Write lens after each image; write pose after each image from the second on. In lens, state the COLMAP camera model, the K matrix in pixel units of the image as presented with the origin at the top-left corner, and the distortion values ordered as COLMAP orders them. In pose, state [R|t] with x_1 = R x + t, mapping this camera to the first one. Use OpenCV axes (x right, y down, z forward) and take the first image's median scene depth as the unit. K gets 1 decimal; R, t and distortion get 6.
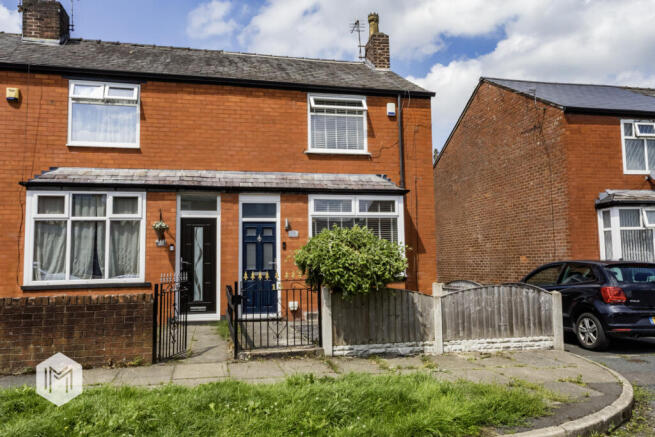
lens RADIAL K [[538.9, 0, 327.6], [0, 538.9, 217.4], [0, 0, 1]] dist [0.023207, -0.000090]
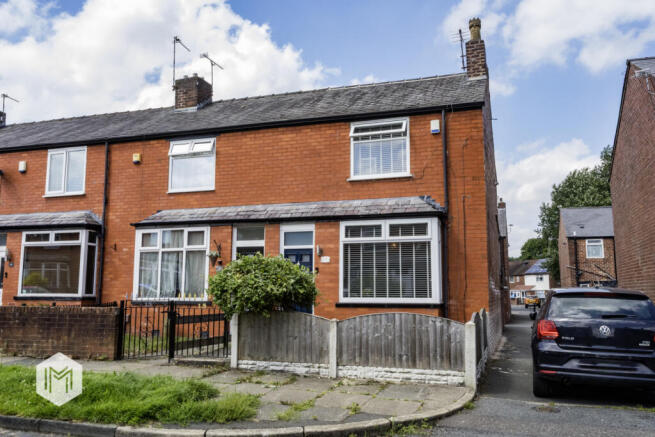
lens RADIAL K [[585.6, 0, 327.4], [0, 585.6, 217.6], [0, 0, 1]] dist [0.017384, 0.004662]
pose [[0.837516, -0.050478, -0.544075, 0.585824], [0.030263, 0.998481, -0.046052, 0.001569], [0.545573, 0.022104, 0.837771, 0.043052]]
